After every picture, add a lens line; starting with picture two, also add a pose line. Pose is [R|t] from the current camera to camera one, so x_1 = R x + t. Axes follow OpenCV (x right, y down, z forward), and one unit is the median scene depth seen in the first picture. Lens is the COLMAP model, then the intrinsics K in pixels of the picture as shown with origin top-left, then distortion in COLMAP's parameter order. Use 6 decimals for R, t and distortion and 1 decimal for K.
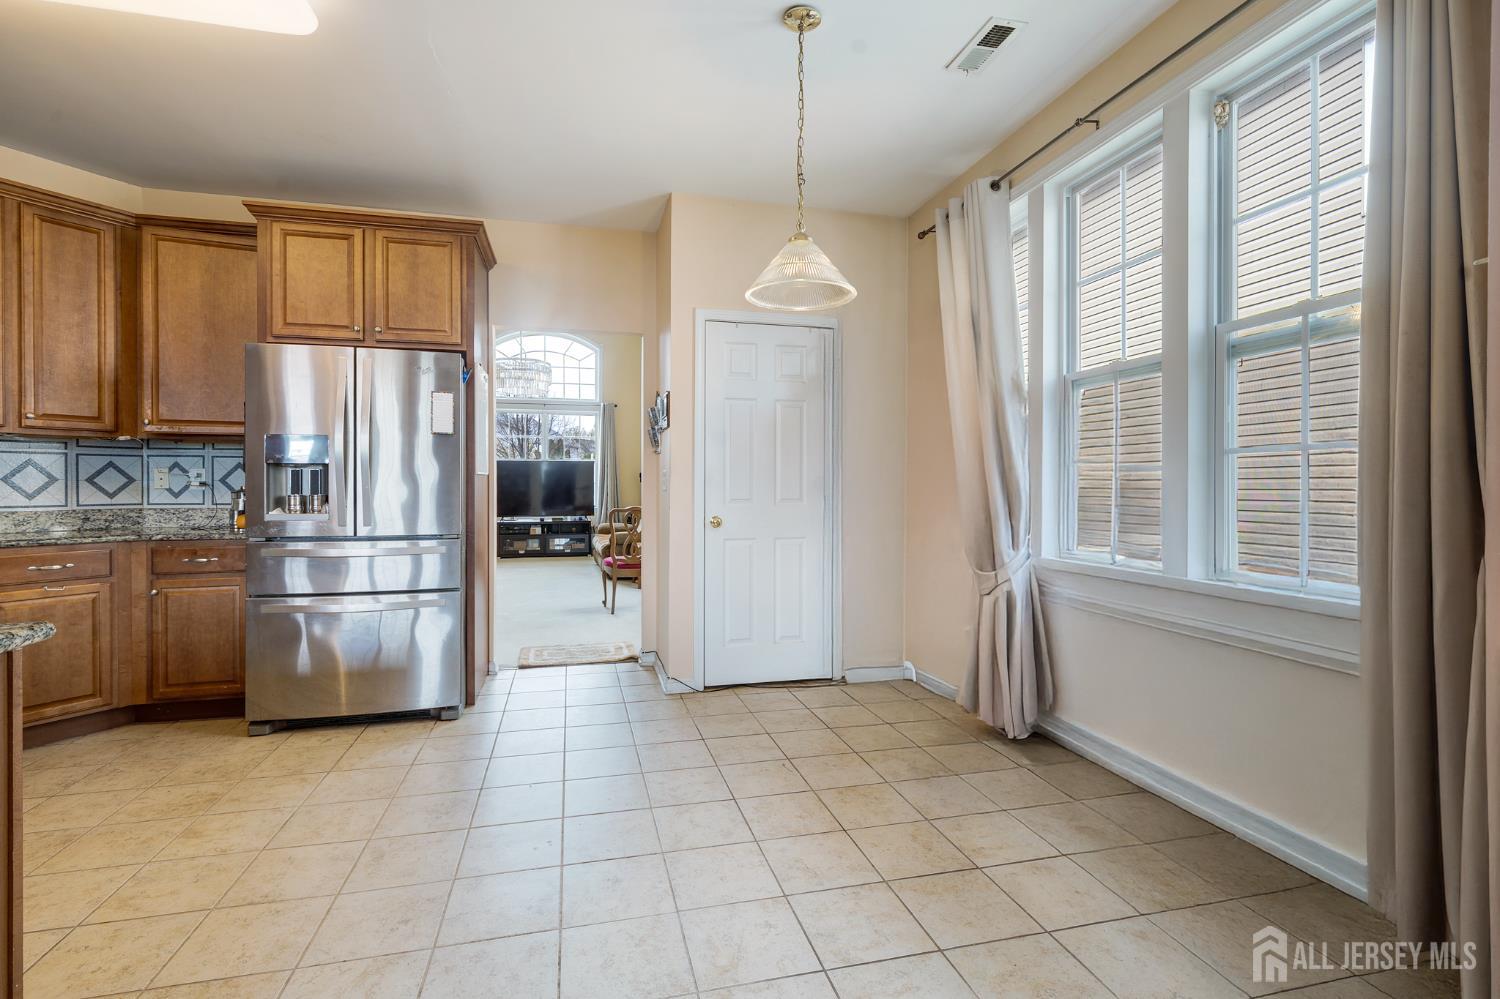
lens RADIAL K [[681.6, 0, 762.4], [0, 681.6, 490.8], [0, 0, 1]] dist [0.000167, 0.001869]
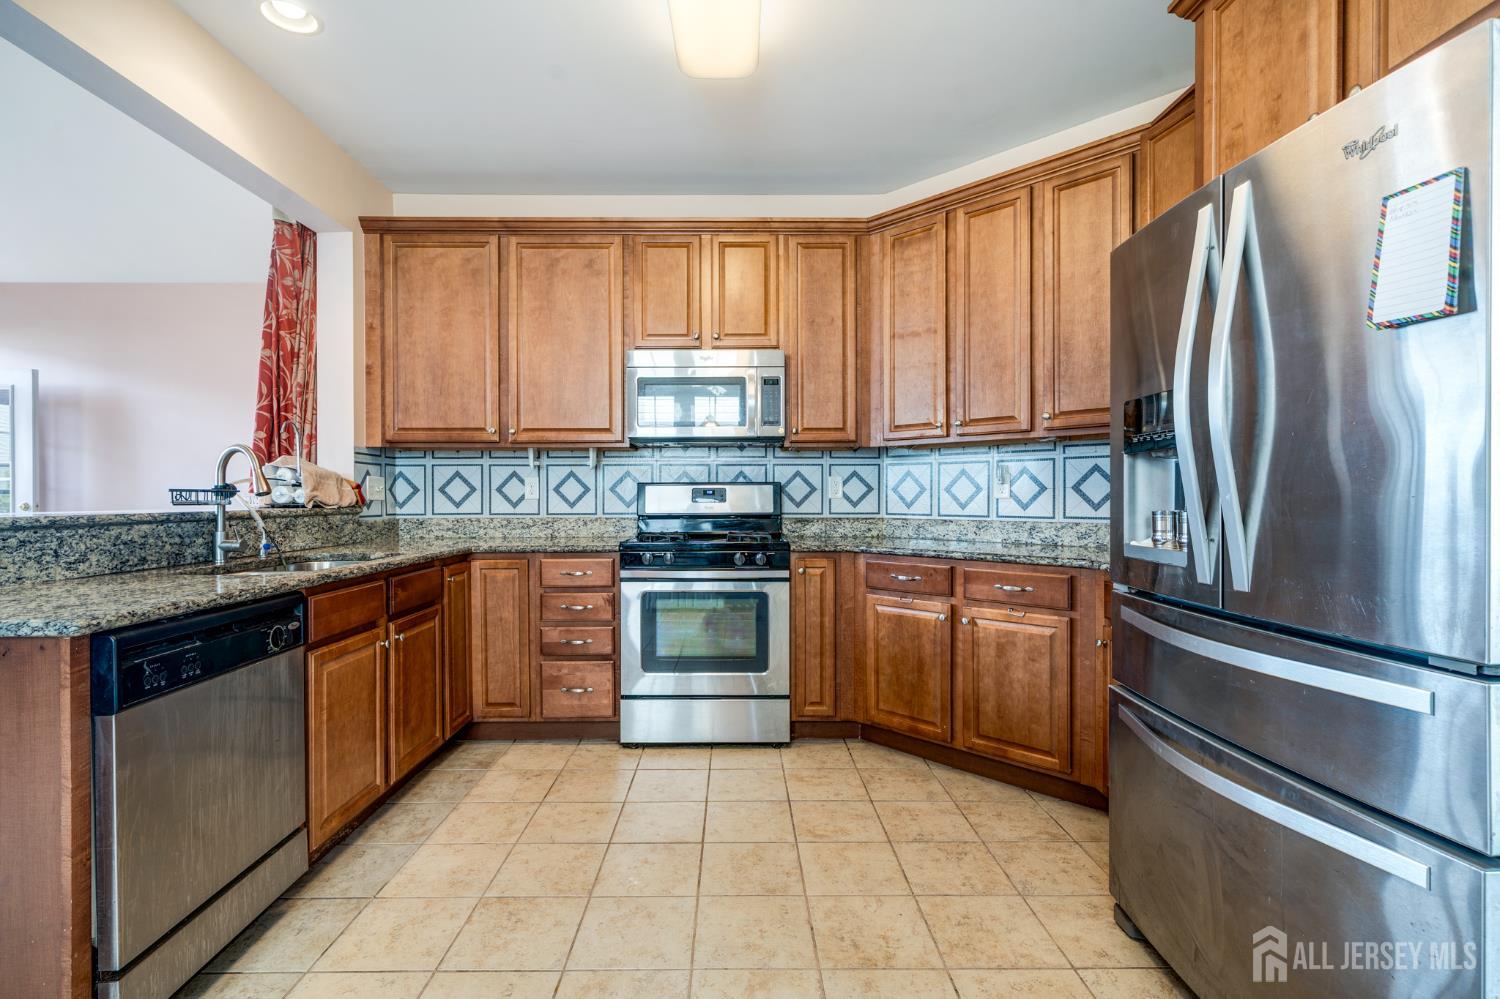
lens RADIAL K [[681.6, 0, 724.1], [0, 681.6, 498.8], [0, 0, 1]] dist [0.000167, 0.001869]
pose [[-0.273455, 0.003311, -0.961879, -0.108222], [-0.000428, 0.999994, 0.003564, -0.005393], [0.961885, 0.001386, -0.273452, 0.922978]]
